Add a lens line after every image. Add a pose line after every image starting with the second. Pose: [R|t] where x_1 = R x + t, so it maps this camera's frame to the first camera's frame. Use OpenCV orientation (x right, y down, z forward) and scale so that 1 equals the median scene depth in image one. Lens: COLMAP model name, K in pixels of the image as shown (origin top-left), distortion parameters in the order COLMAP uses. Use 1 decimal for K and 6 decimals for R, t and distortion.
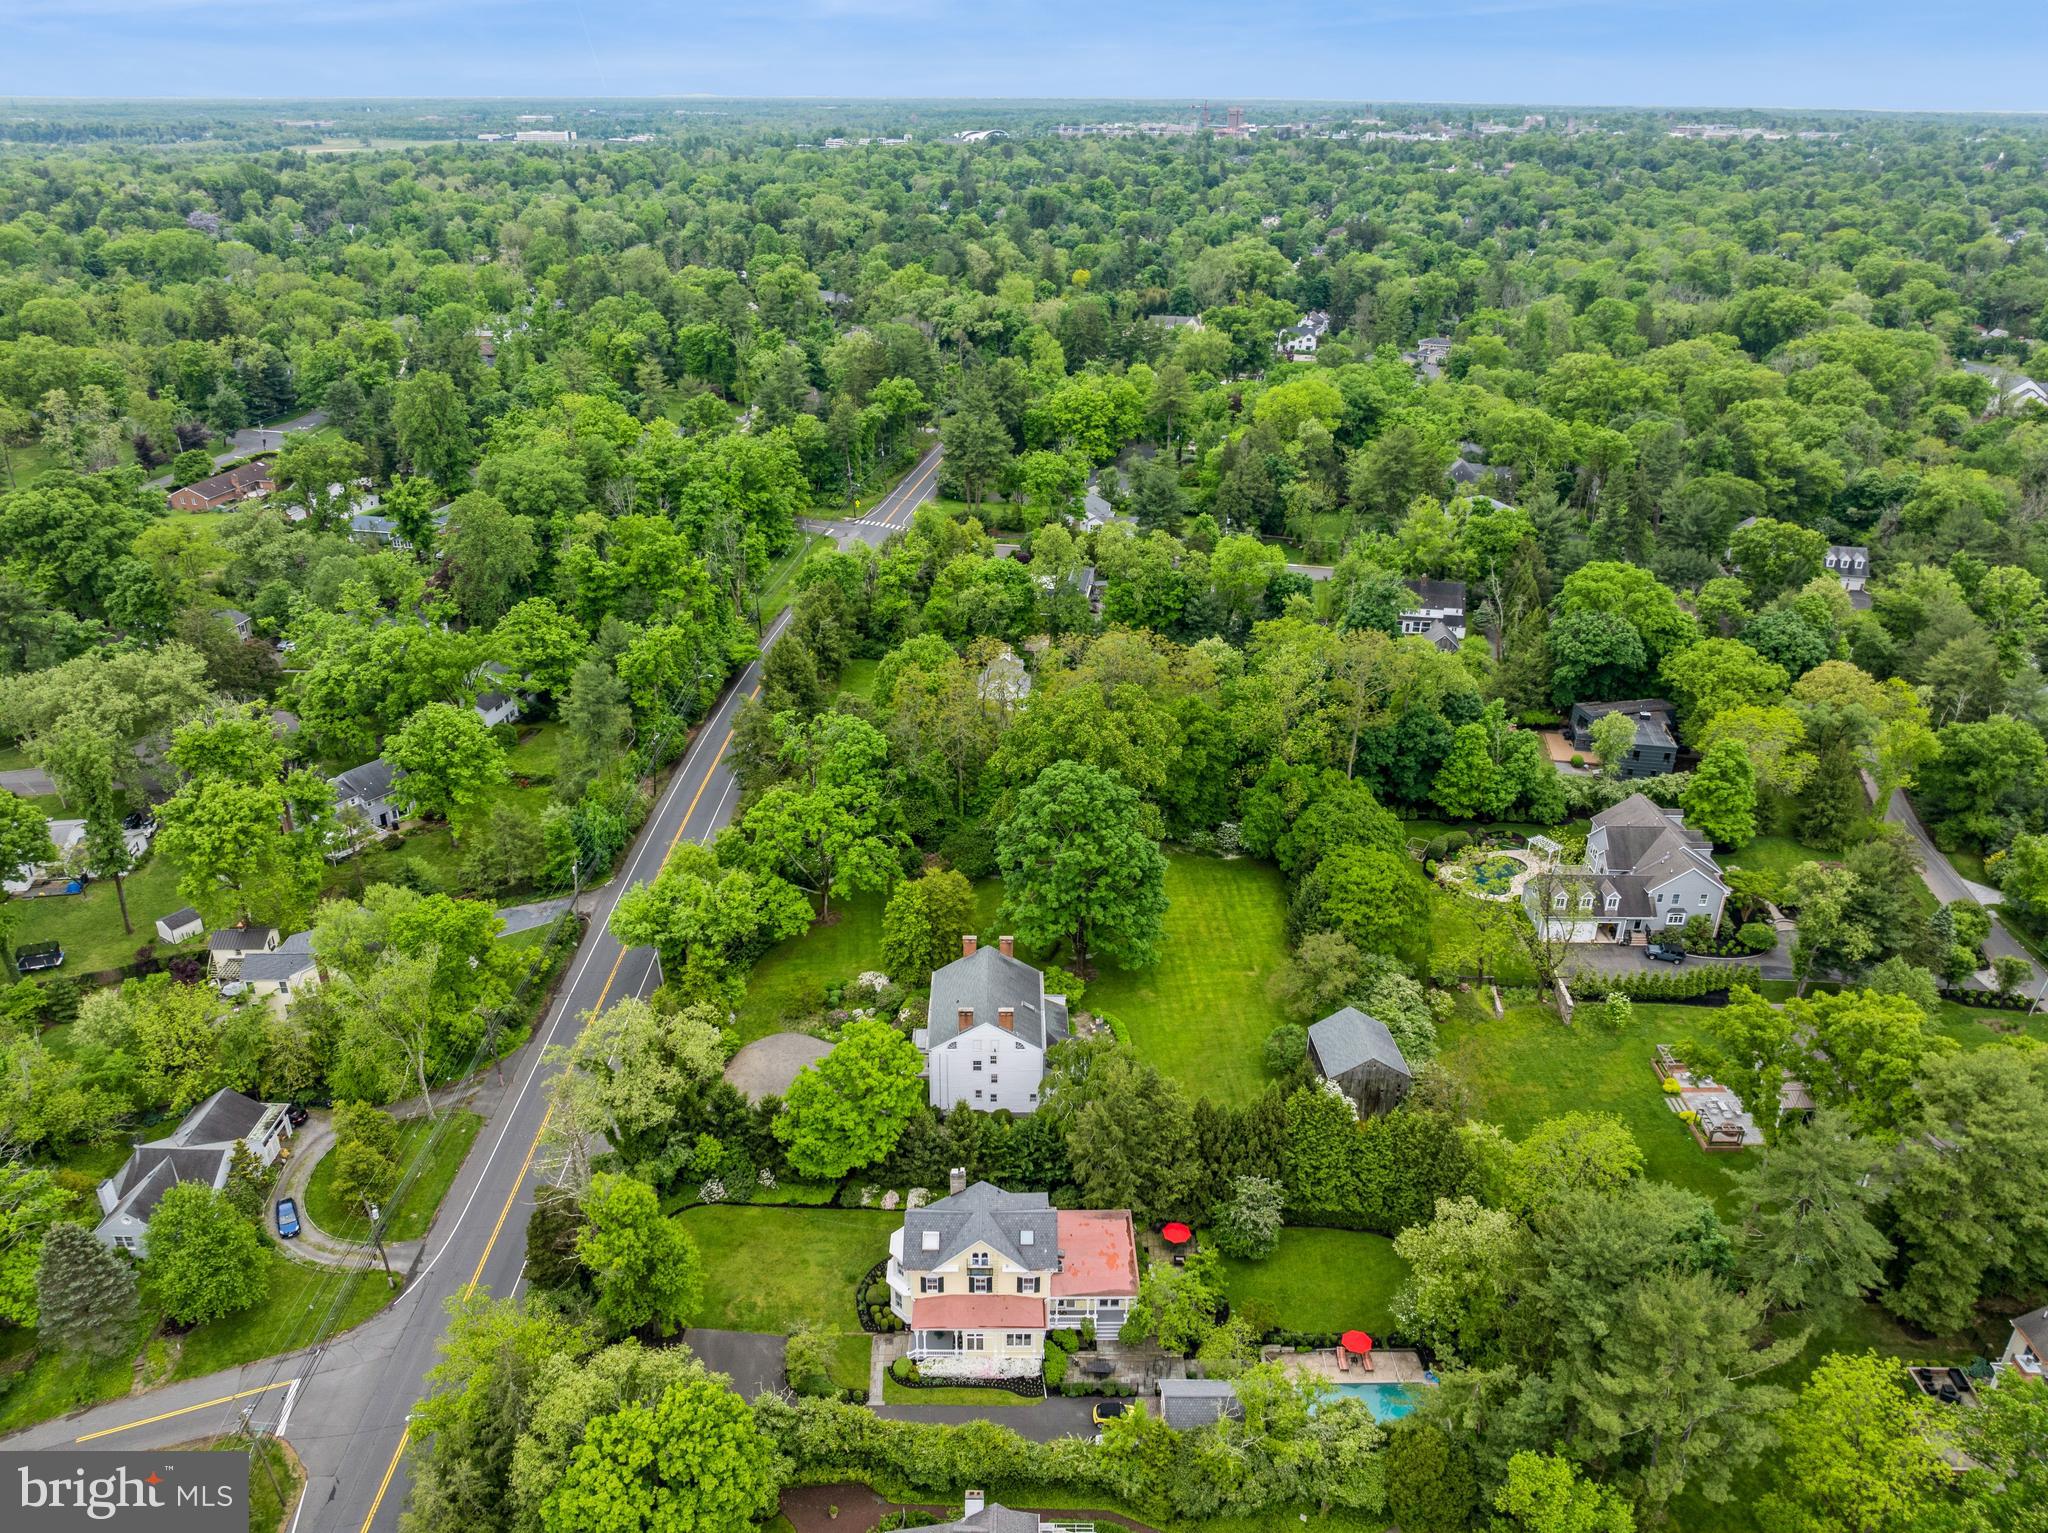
lens RADIAL K [[1421.5, 0, 1024.0], [0, 1421.5, 766.5], [0, 0, 1]] dist [-0.033340, 0.000177]
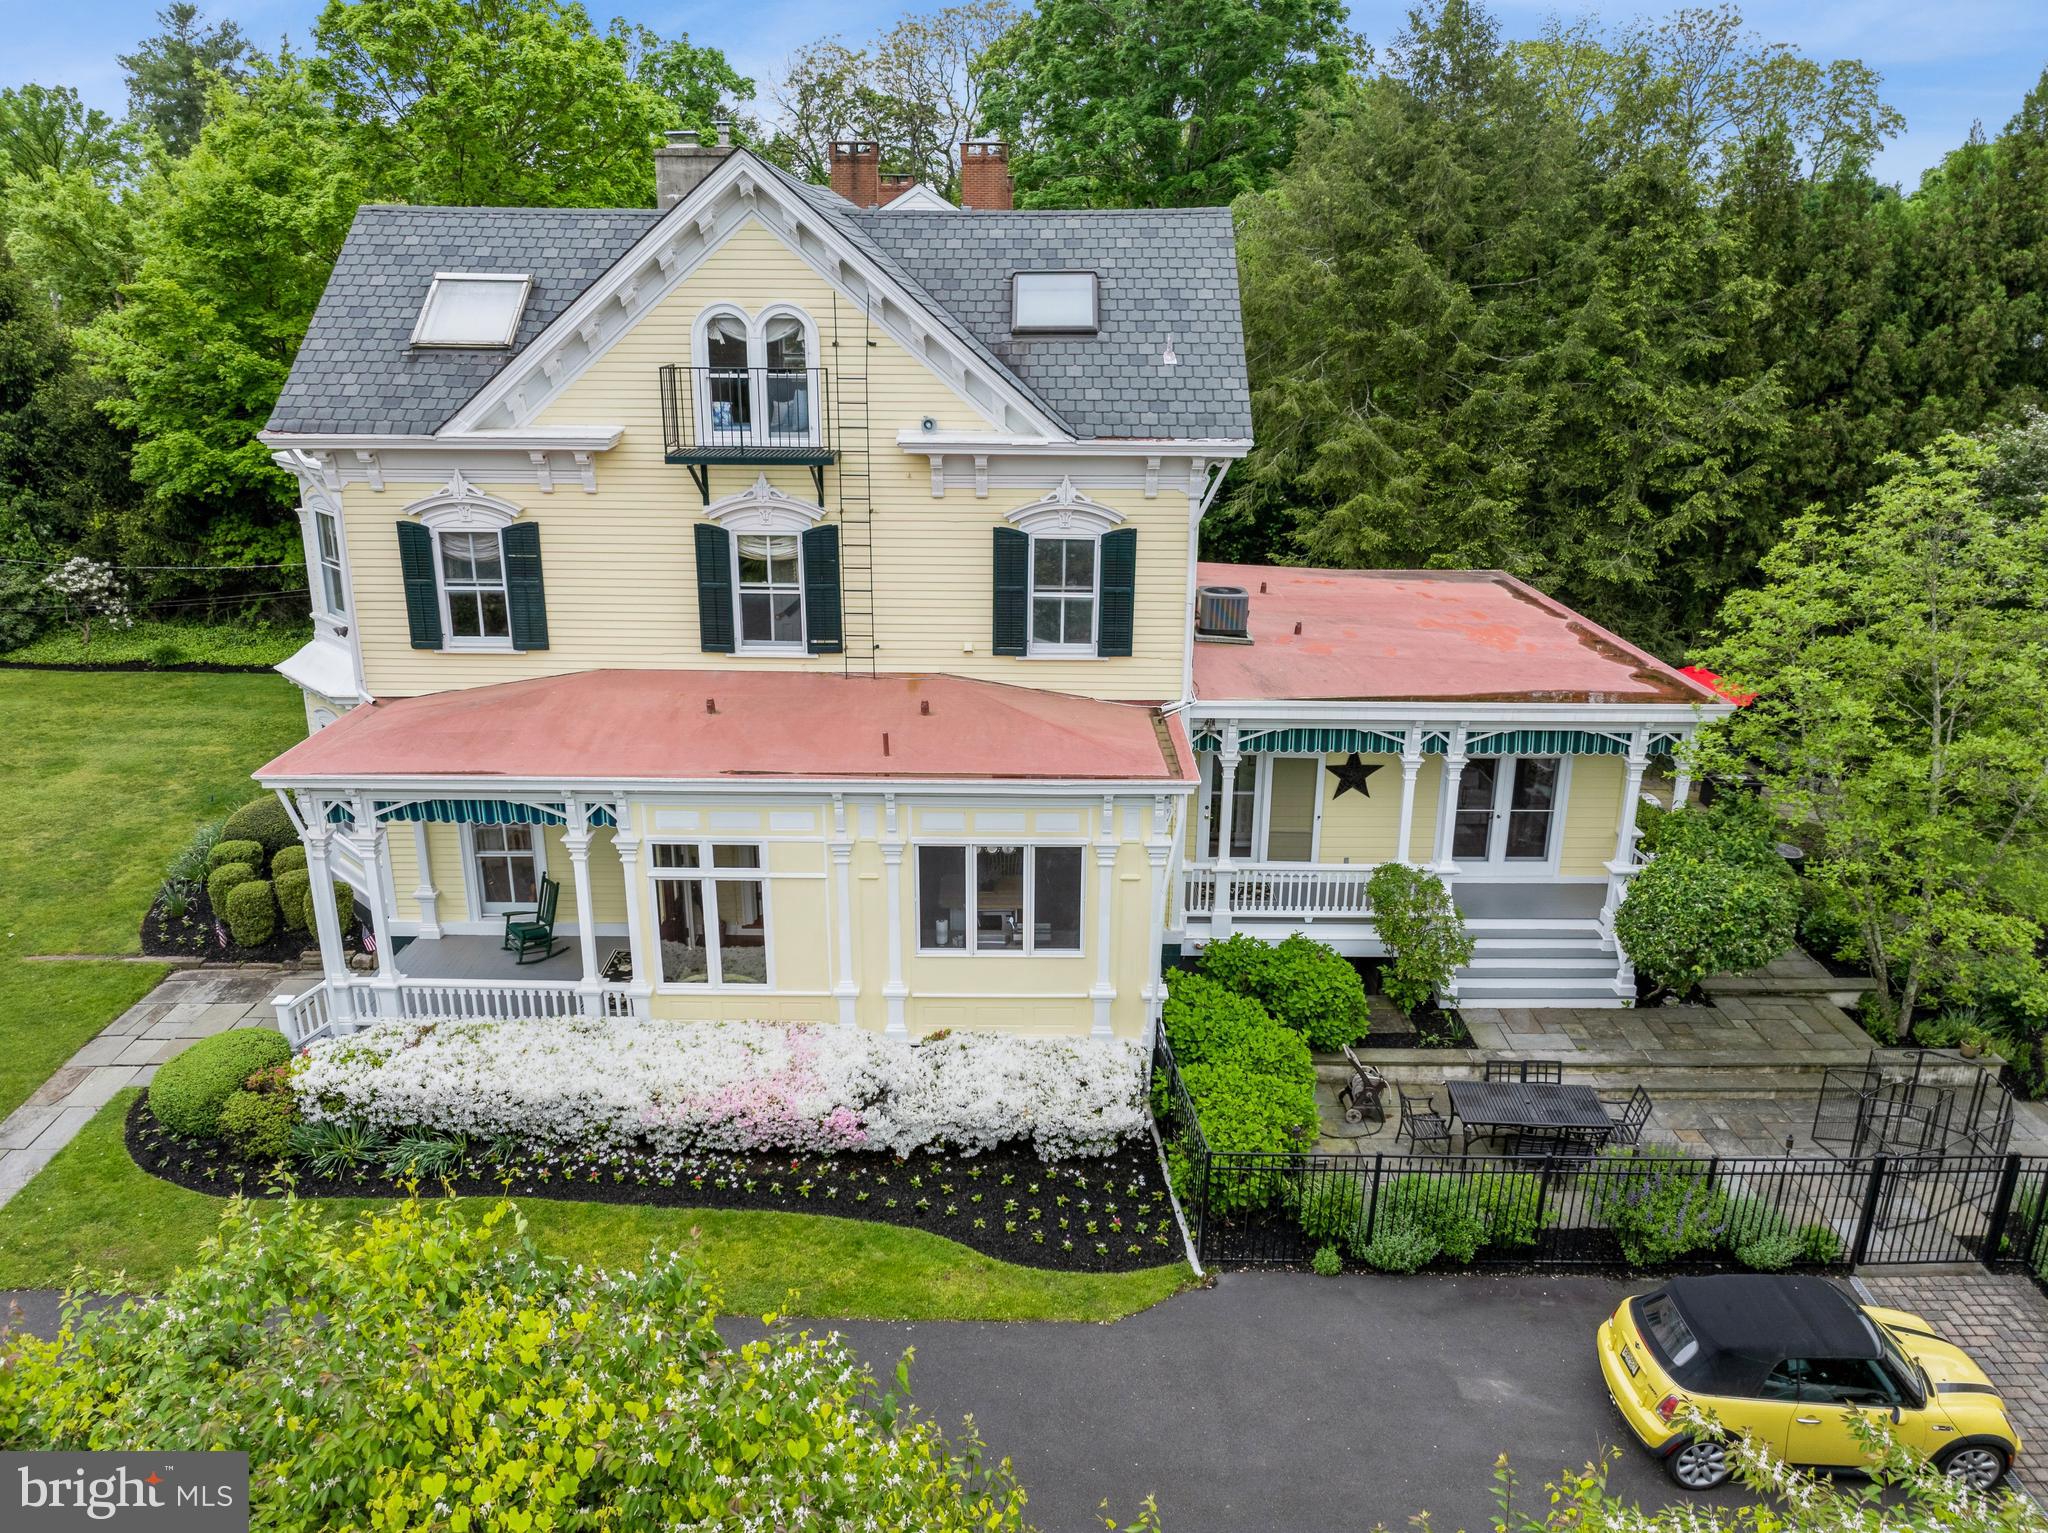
lens RADIAL K [[1417.2, 0, 1024.0], [0, 1417.2, 766.5], [0, 0, 1]] dist [0.004037, 0.001123]
pose [[0.999887, 0.003764, -0.014546, 0.001059], [-0.005293, 0.994291, -0.106573, 0.376995], [0.014062, 0.106638, 0.994199, 0.784937]]
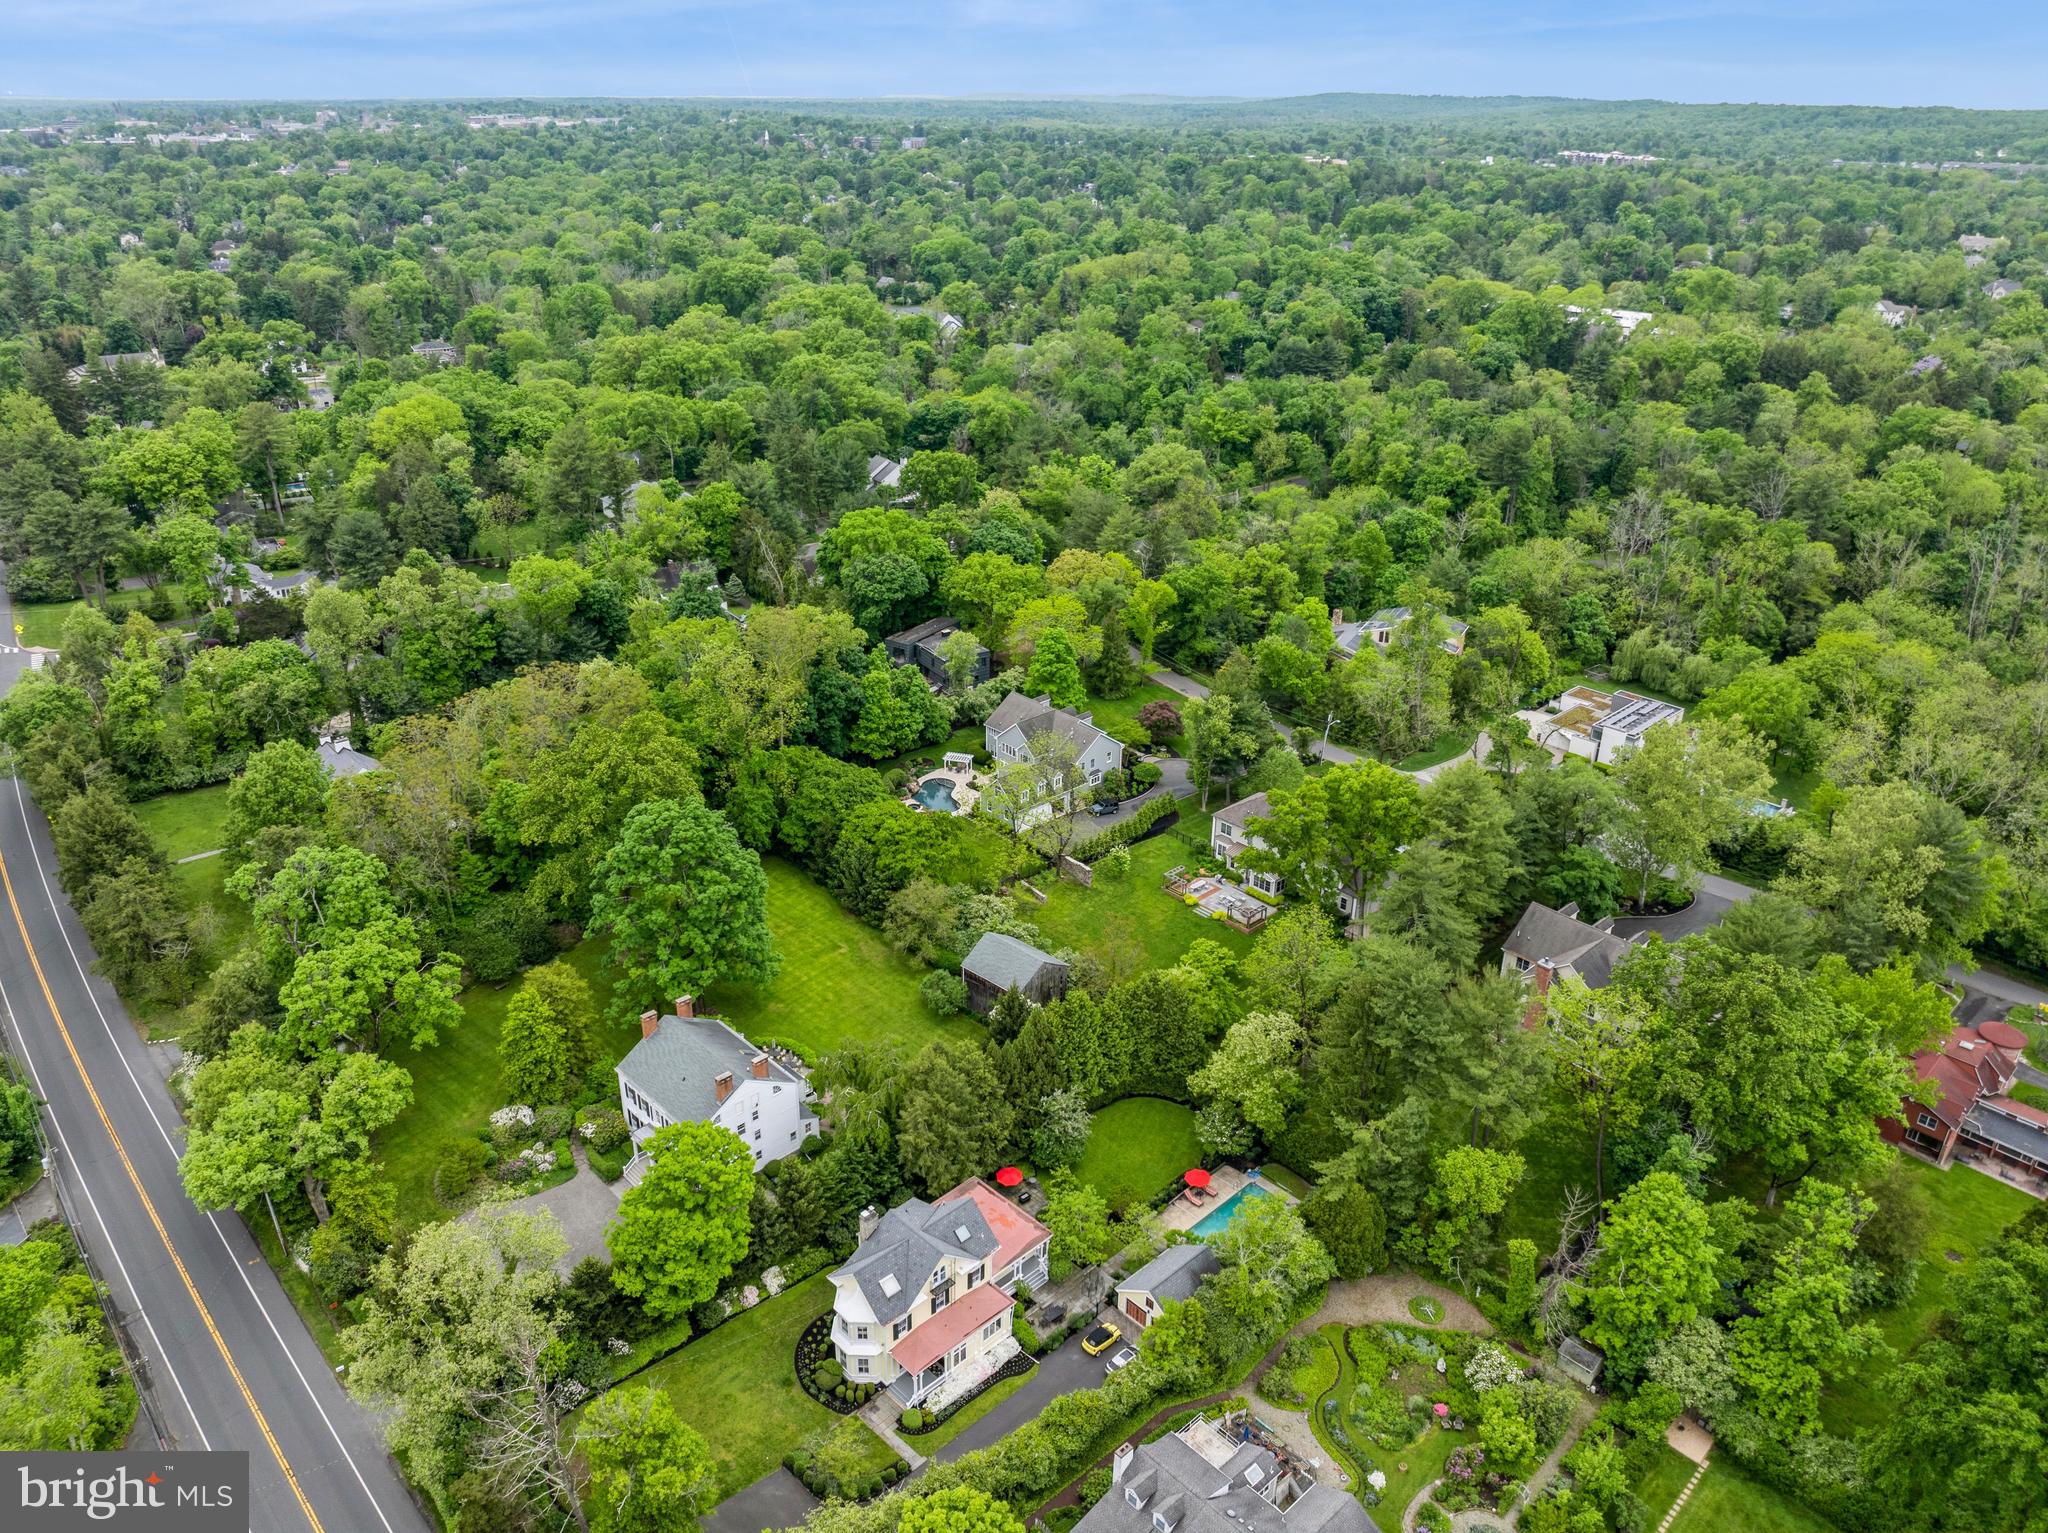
lens RADIAL K [[1421.5, 0, 1024.0], [0, 1421.5, 766.5], [0, 0, 1]] dist [-0.033340, 0.000177]
pose [[0.729259, -0.294245, 0.617739, -0.453801], [0.291388, 0.950408, 0.108711, -0.071682], [-0.619092, 0.100723, 0.778832, 0.149929]]
